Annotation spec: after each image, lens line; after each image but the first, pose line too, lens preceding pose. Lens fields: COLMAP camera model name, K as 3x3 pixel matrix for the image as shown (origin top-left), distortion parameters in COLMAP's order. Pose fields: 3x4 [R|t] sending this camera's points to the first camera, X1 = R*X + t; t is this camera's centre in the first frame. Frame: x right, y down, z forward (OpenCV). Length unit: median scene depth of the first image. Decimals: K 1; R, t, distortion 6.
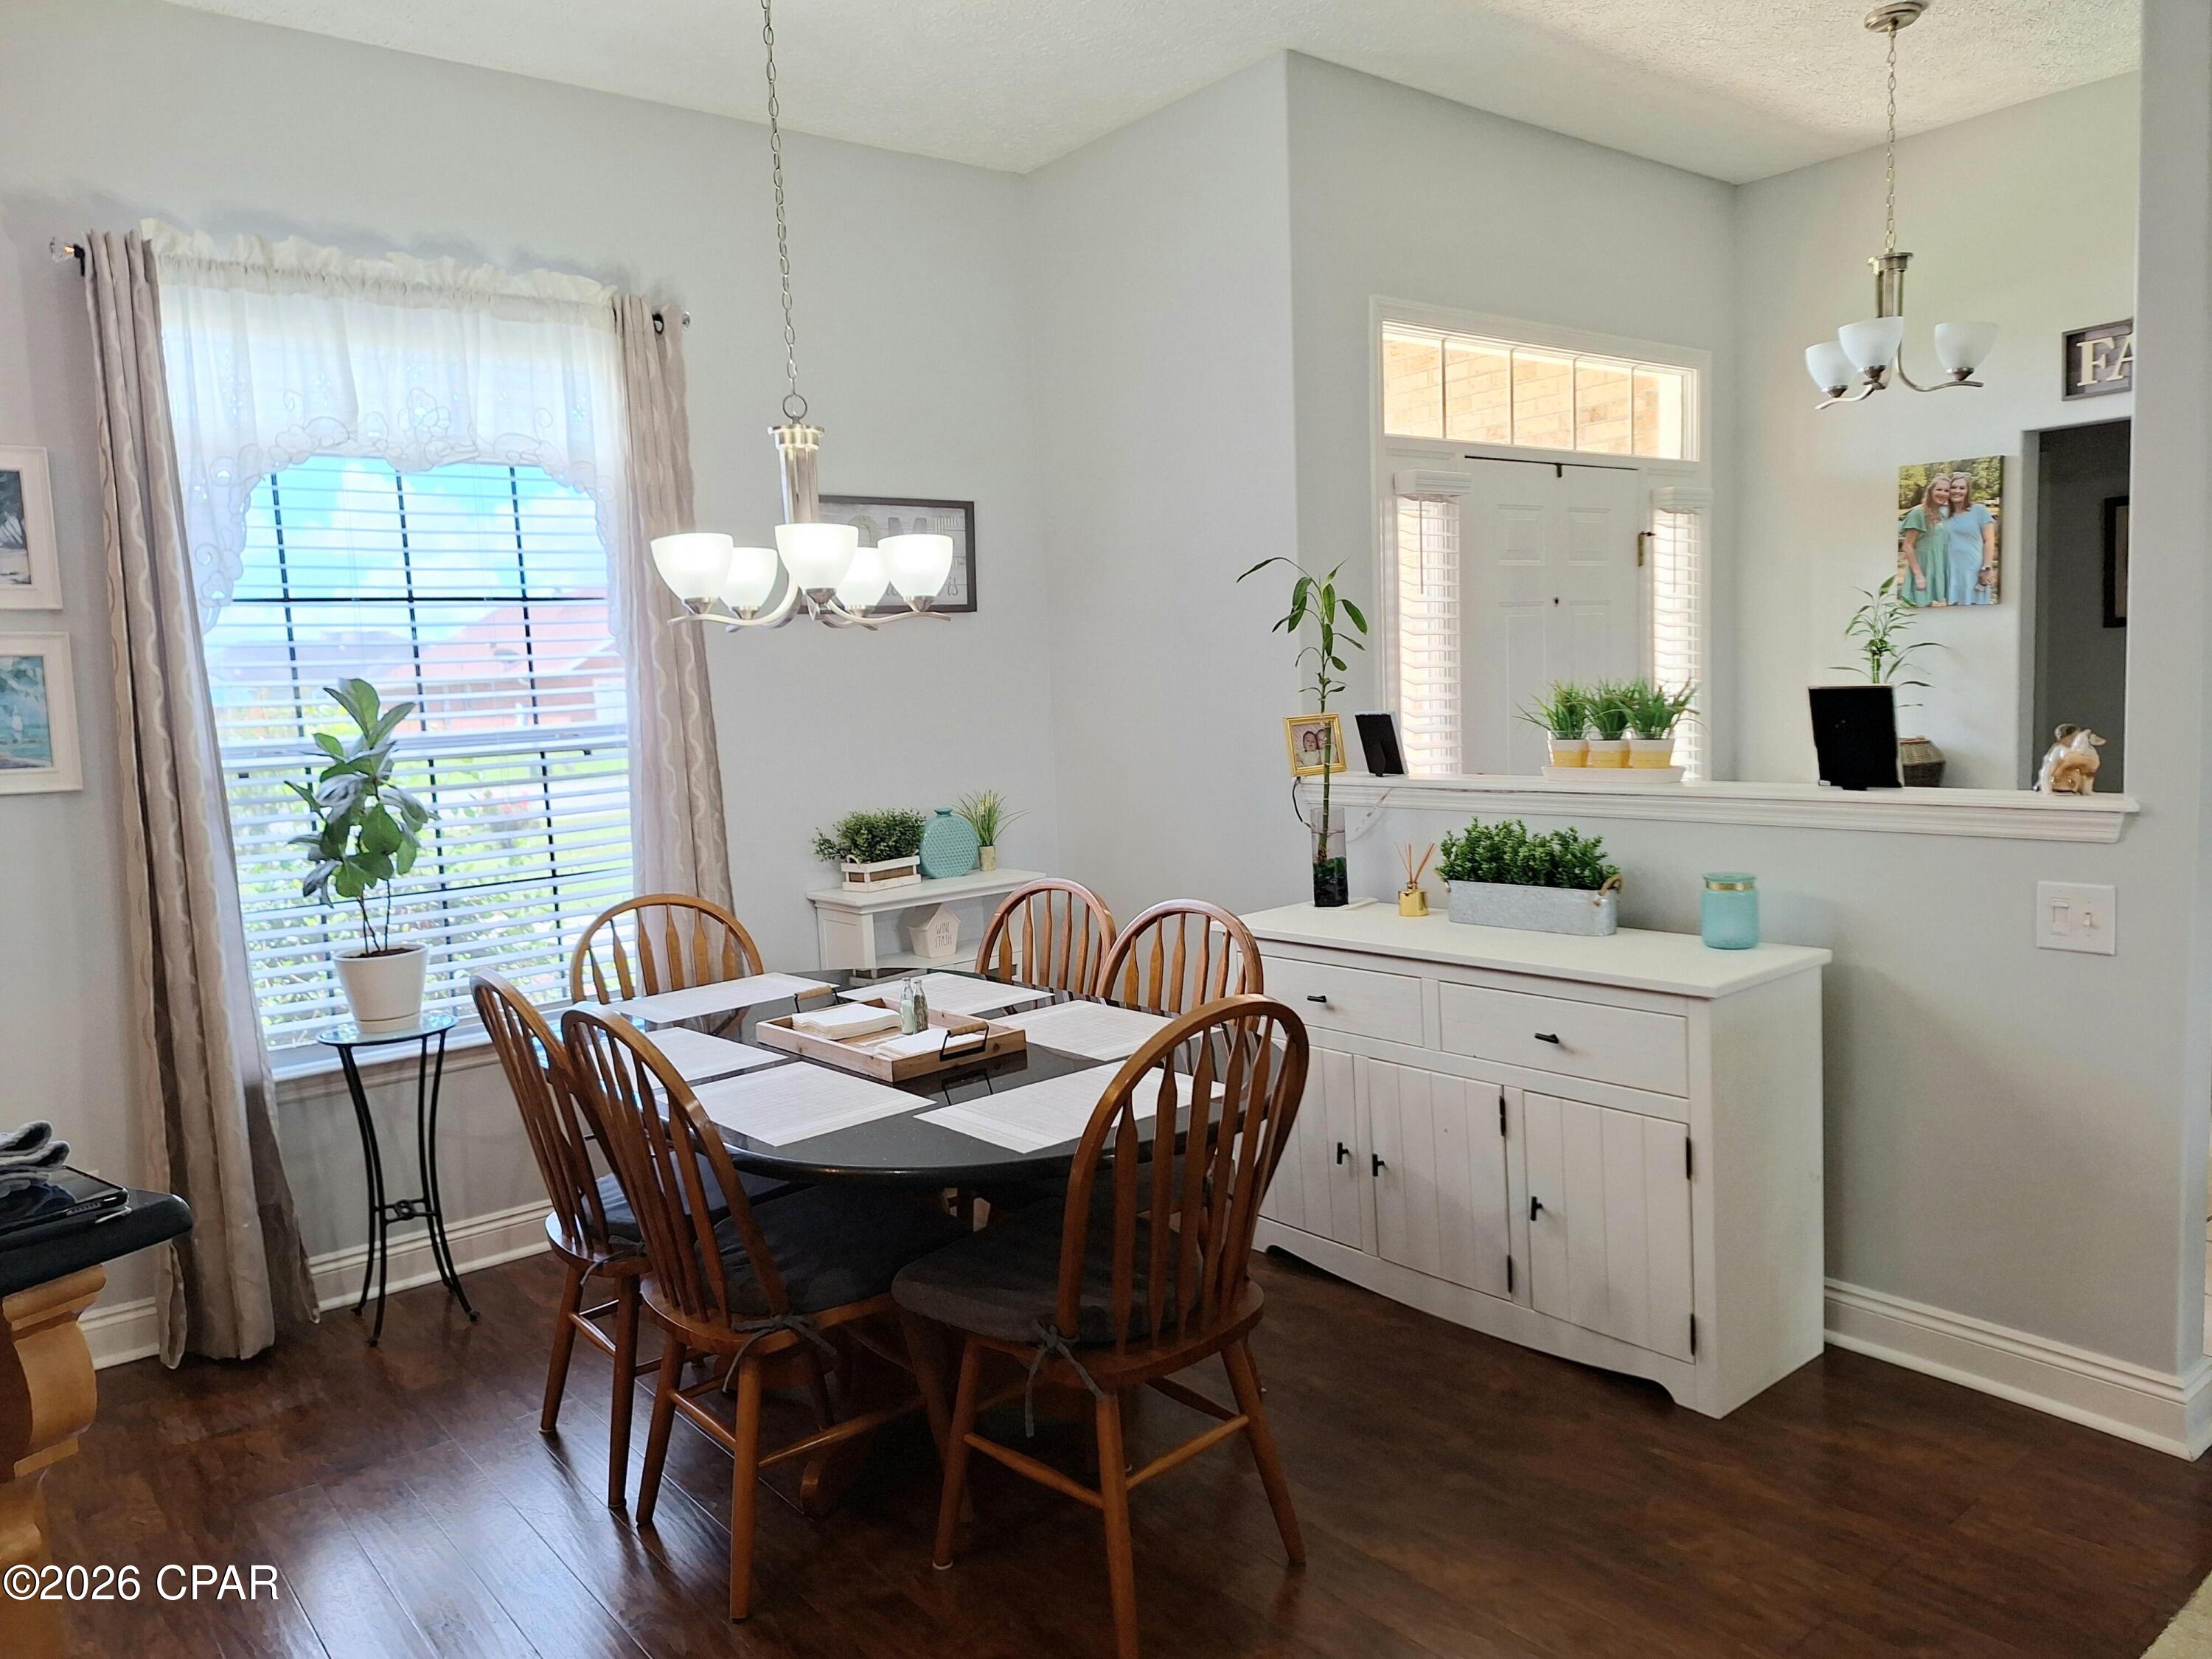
lens RADIAL K [[1487.9, 0, 1106.0], [0, 1487.9, 829.5], [0, 0, 1]] dist [0.080708, -0.095873]
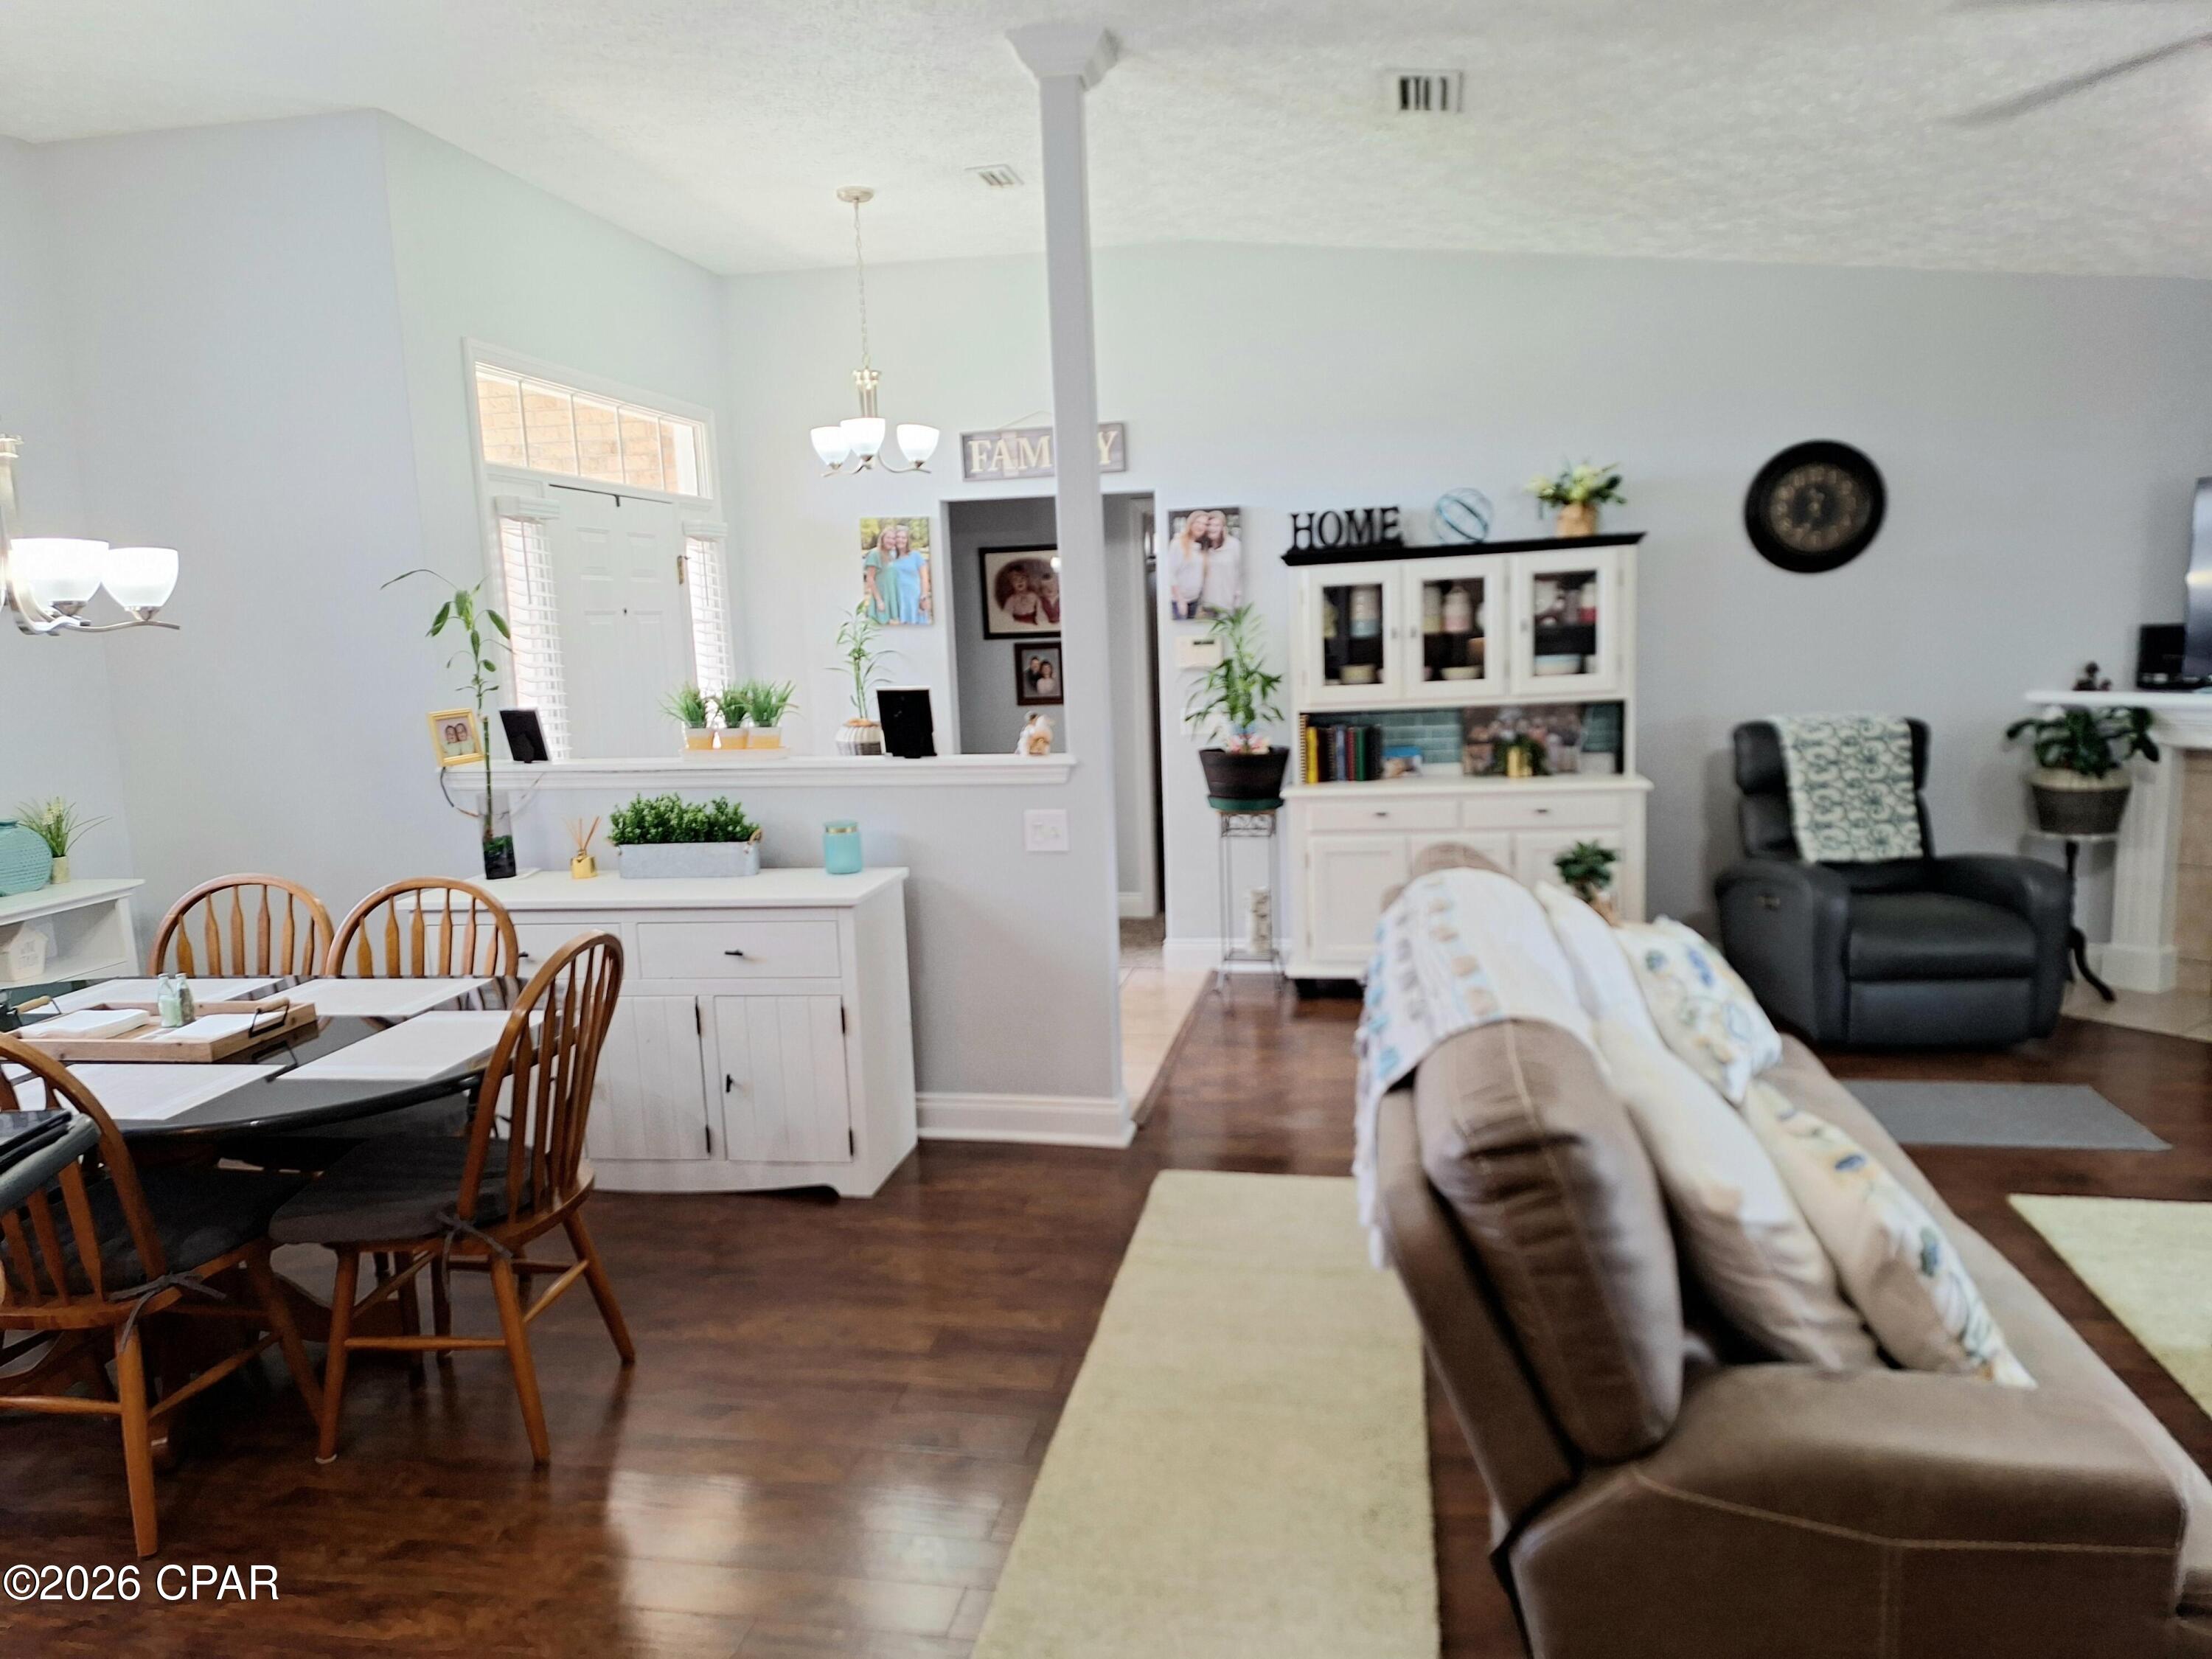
lens RADIAL K [[1444.8, 0, 1106.0], [0, 1444.8, 829.5], [0, 0, 1]] dist [0.000274, -0.000430]
pose [[0.757690, -0.070848, 0.648758, -0.244607], [0.062618, 0.997396, 0.035789, 0.003650], [-0.649604, 0.013507, 0.760153, -0.167044]]
